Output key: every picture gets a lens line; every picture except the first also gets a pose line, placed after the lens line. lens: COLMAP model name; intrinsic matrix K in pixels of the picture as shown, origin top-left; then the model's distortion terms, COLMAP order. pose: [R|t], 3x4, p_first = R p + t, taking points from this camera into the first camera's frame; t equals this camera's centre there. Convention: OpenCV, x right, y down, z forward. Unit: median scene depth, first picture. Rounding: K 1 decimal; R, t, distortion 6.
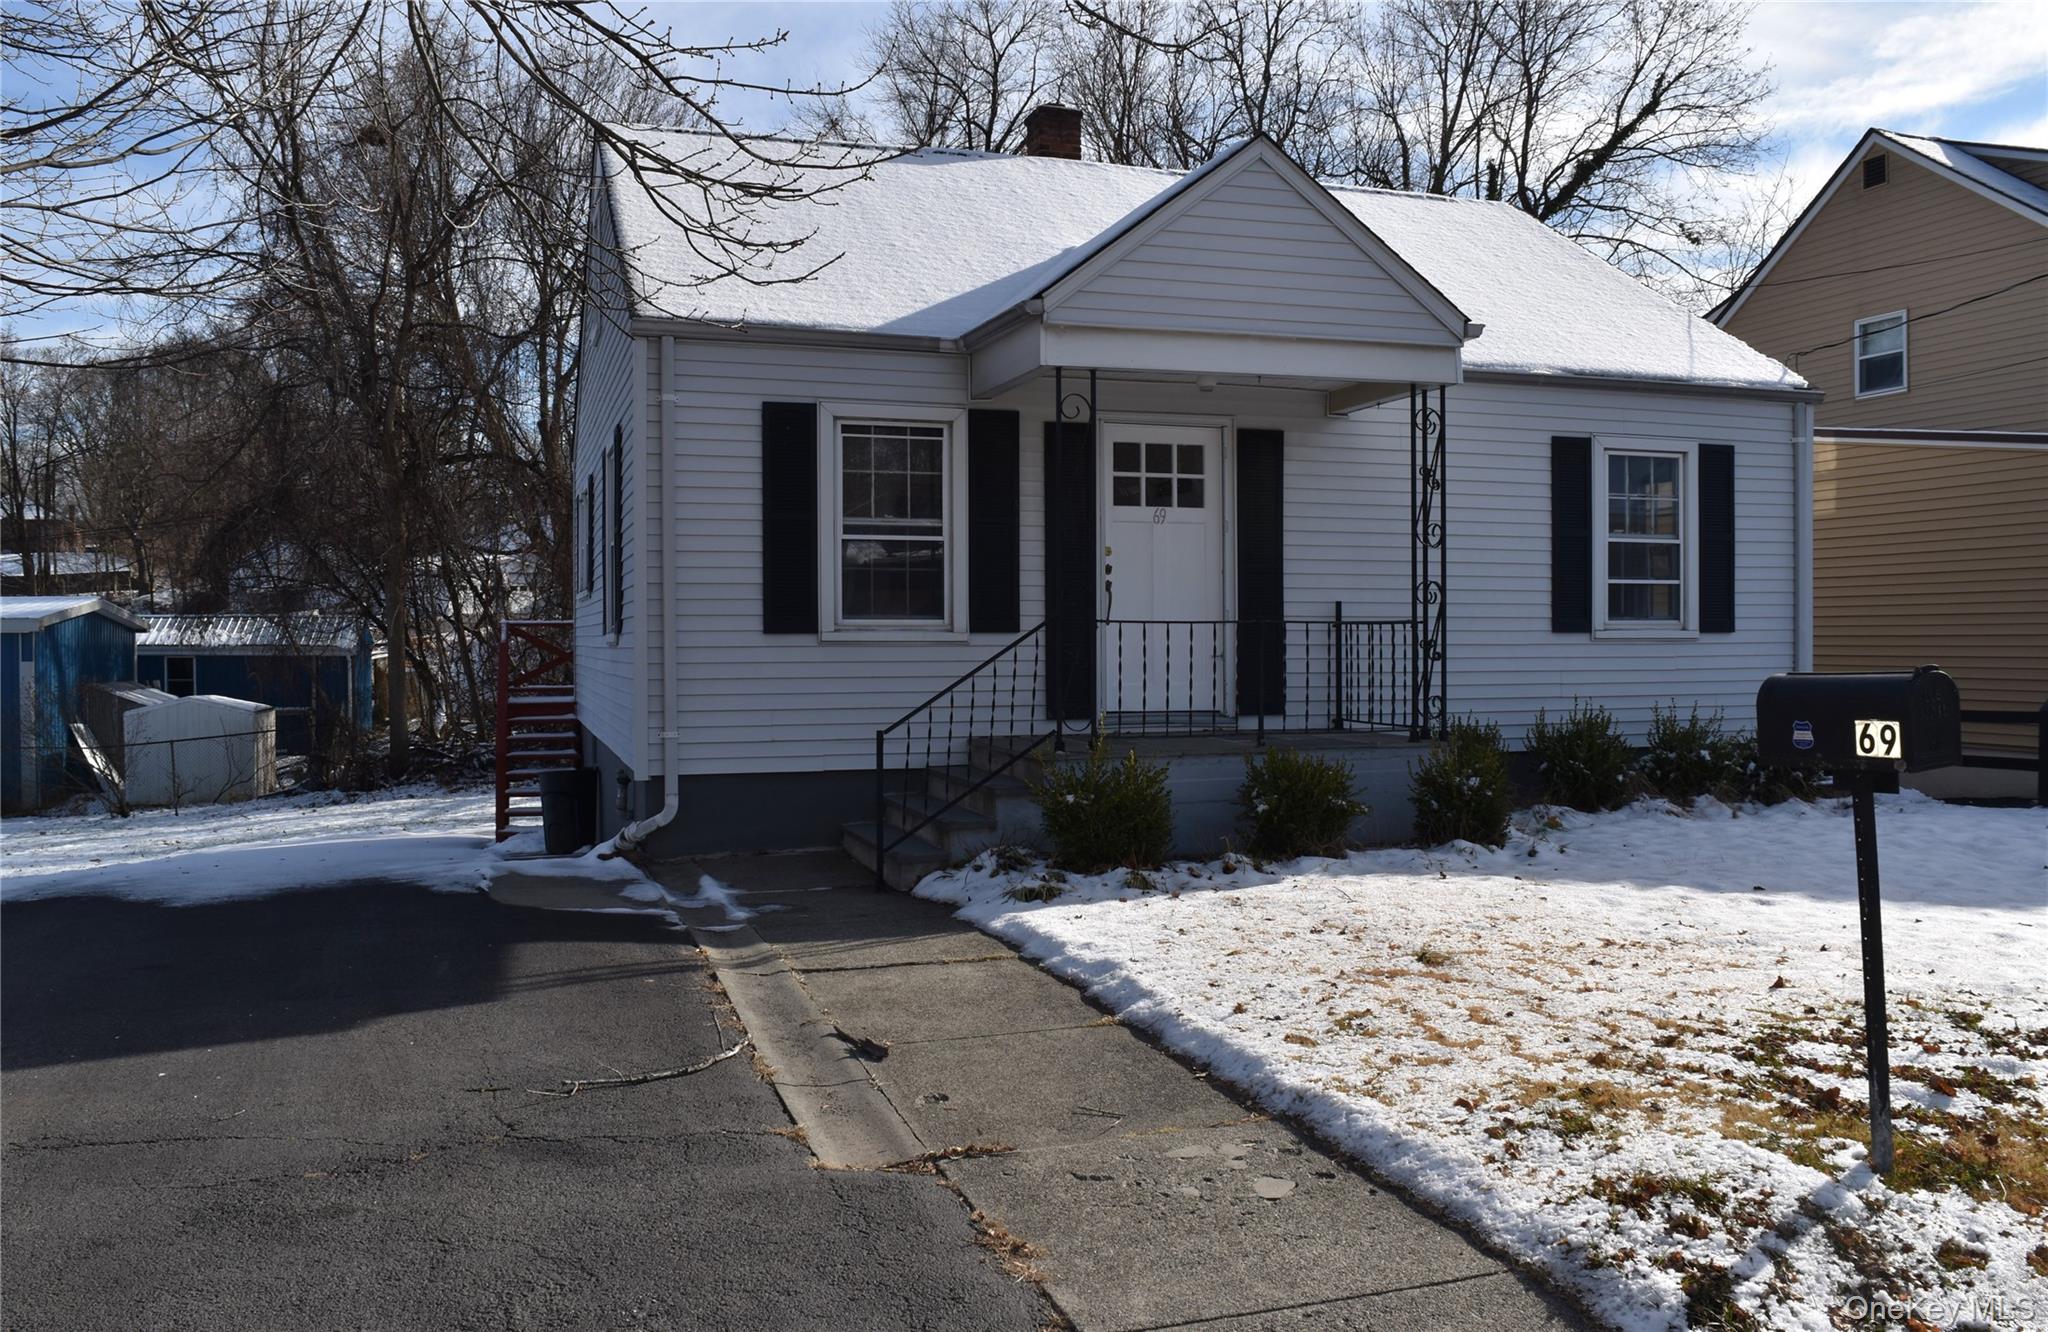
lens RADIAL K [[1558.3, 0, 1025.2], [0, 1558.3, 664.9], [0, 0, 1]] dist [-0.083015, 0.011741]
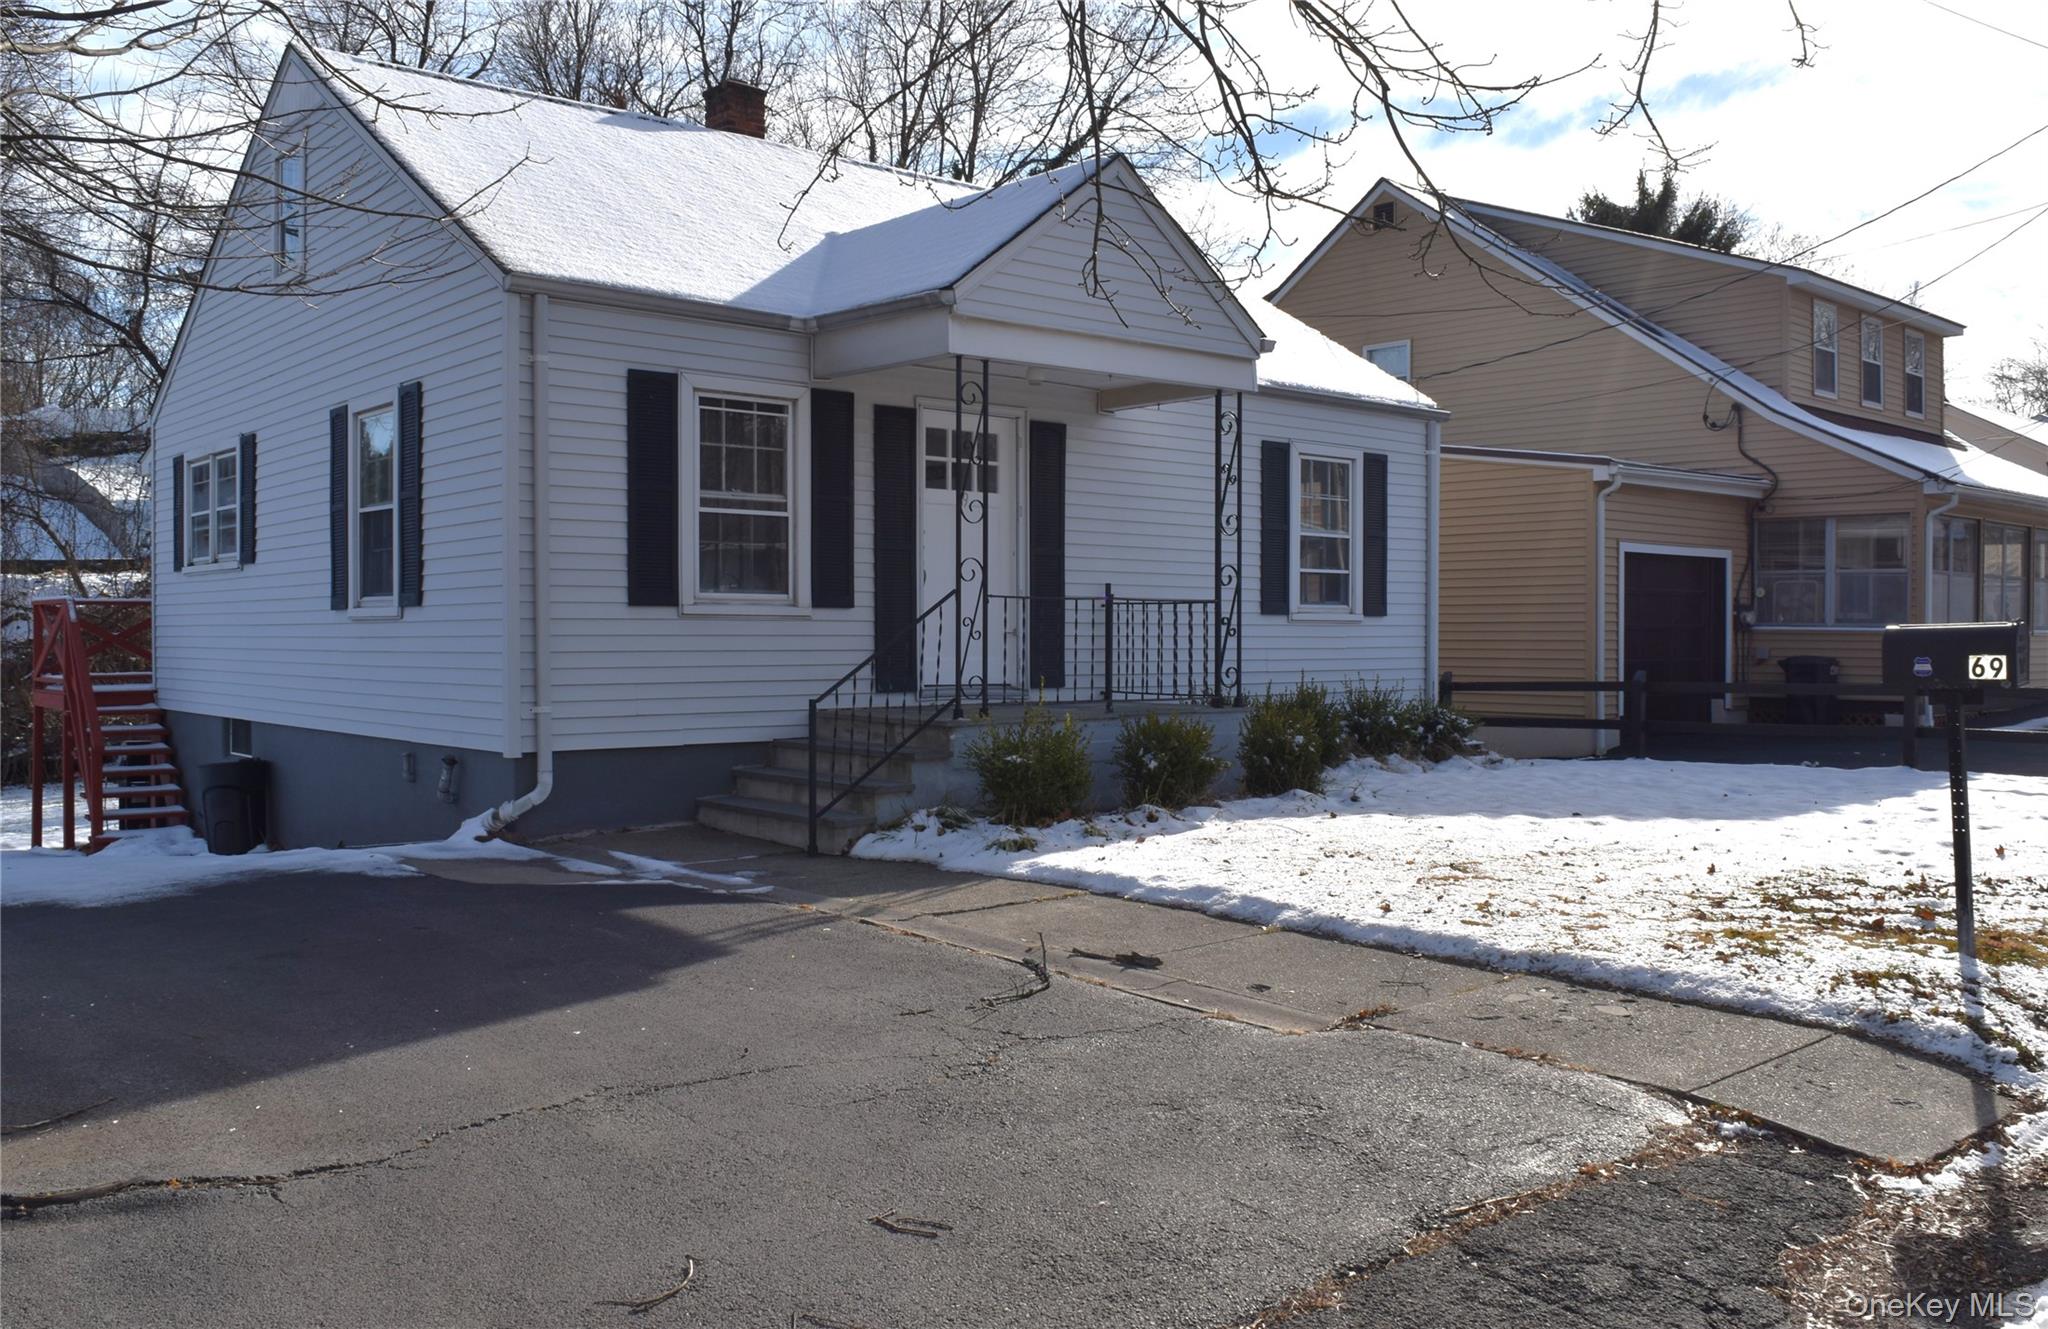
lens RADIAL K [[1623.6, 0, 979.7], [0, 1623.6, 690.3], [0, 0, 1]] dist [-0.088810, 0.027794]
pose [[0.929097, -0.008210, 0.369744, -0.311833], [0.001559, 0.999832, 0.018283, 0.013625], [-0.369832, -0.016411, 0.928954, -0.027032]]
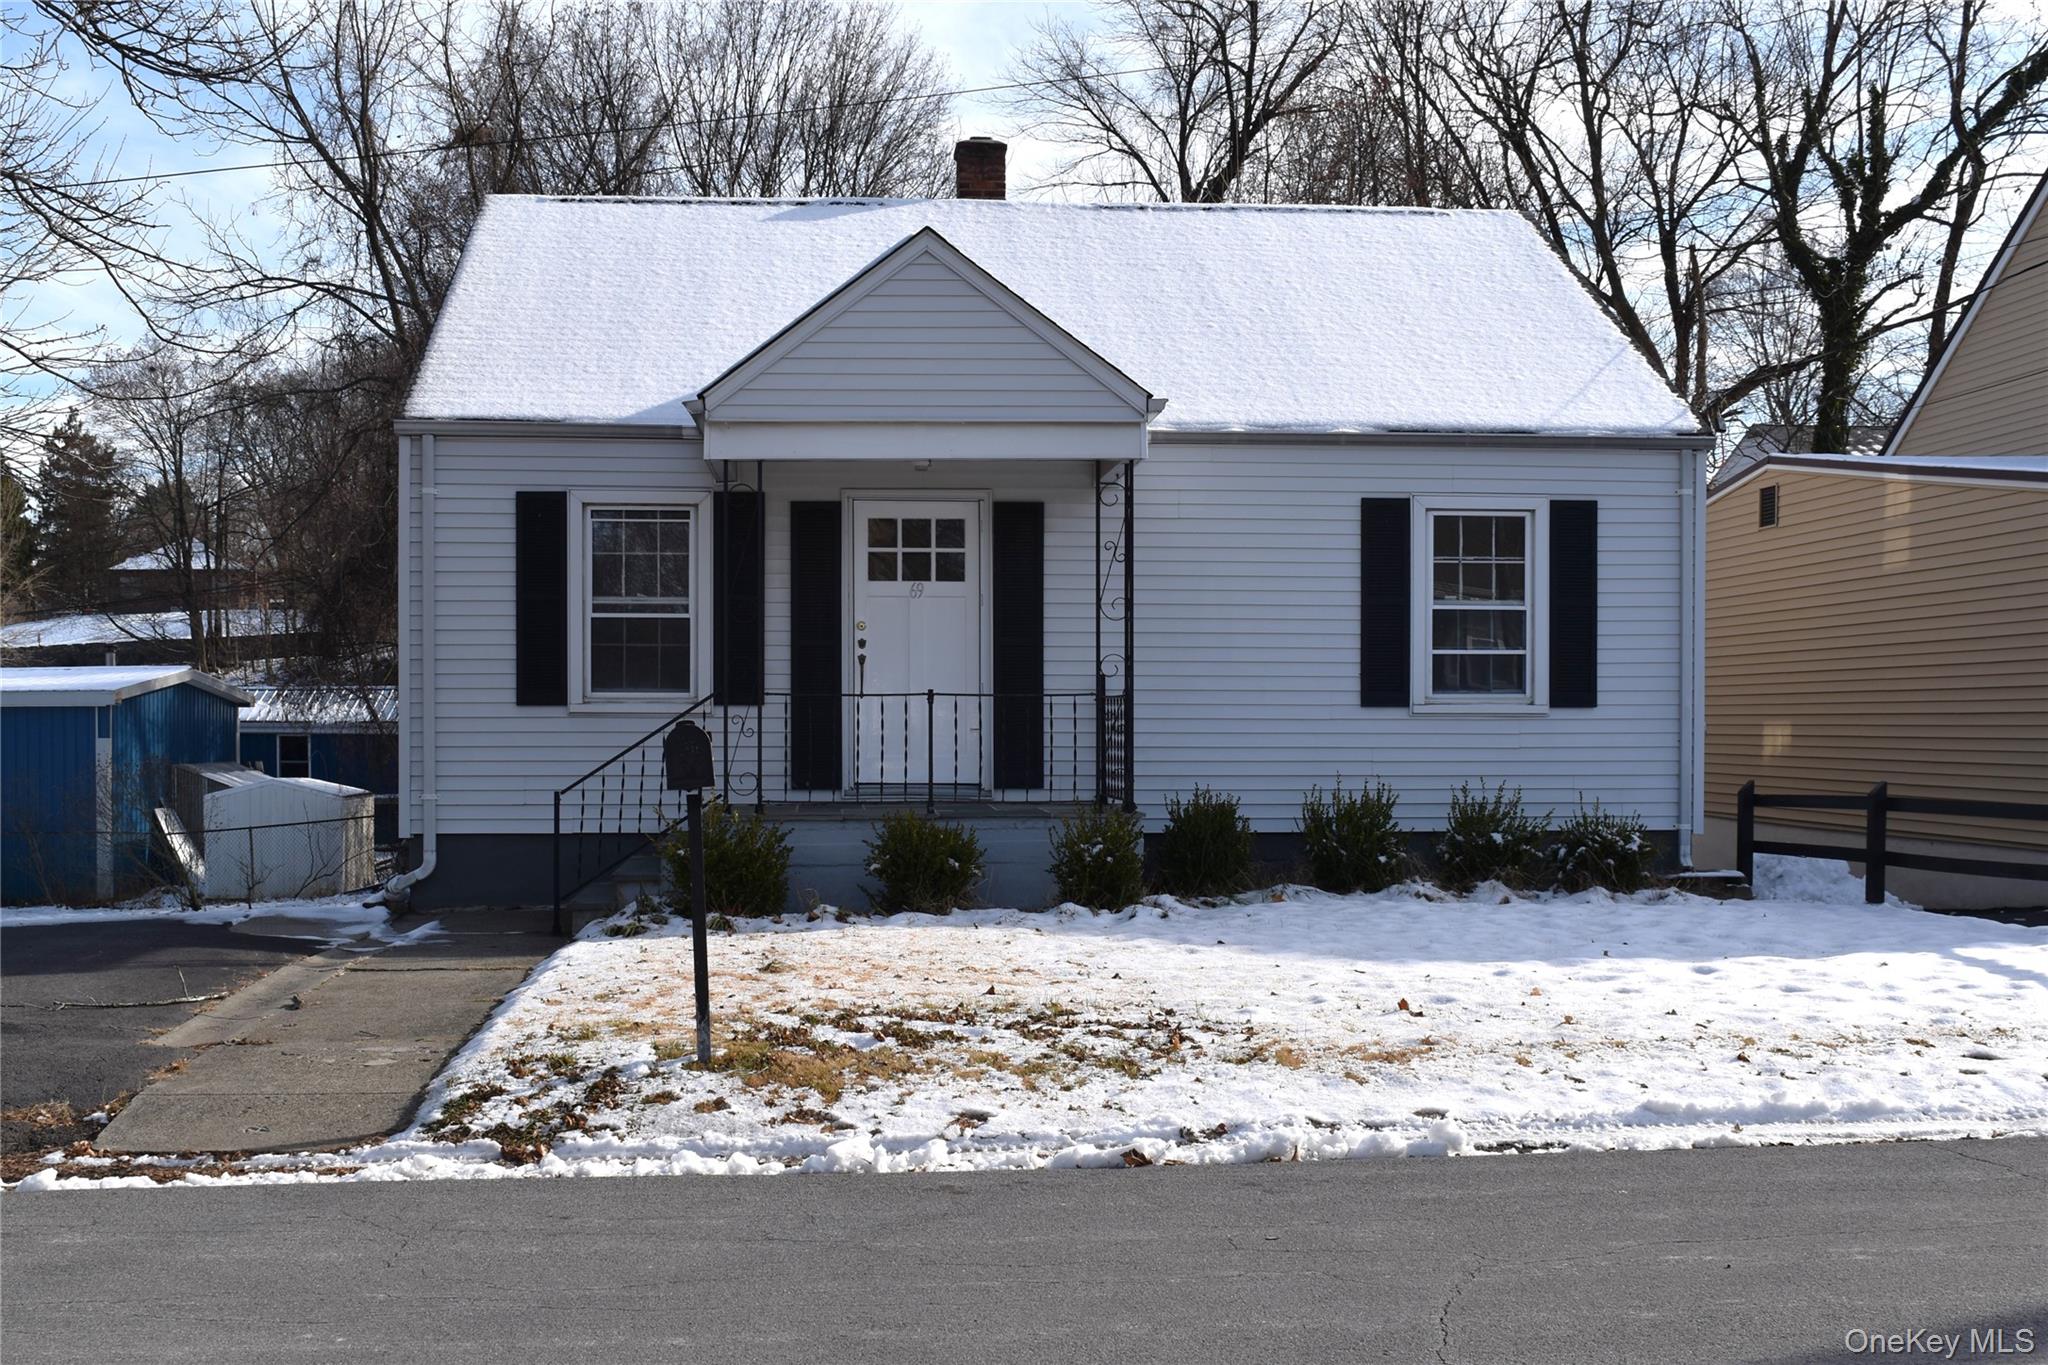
lens RADIAL K [[2117.8, 0, 992.7], [0, 2117.8, 757.5], [0, 0, 1]] dist [-0.073140, 0.000000]
pose [[0.973838, 0.008007, -0.227101, 0.449699], [-0.007832, 0.999968, 0.001673, 0.010291], [0.227107, 0.000150, 0.973870, -0.329460]]
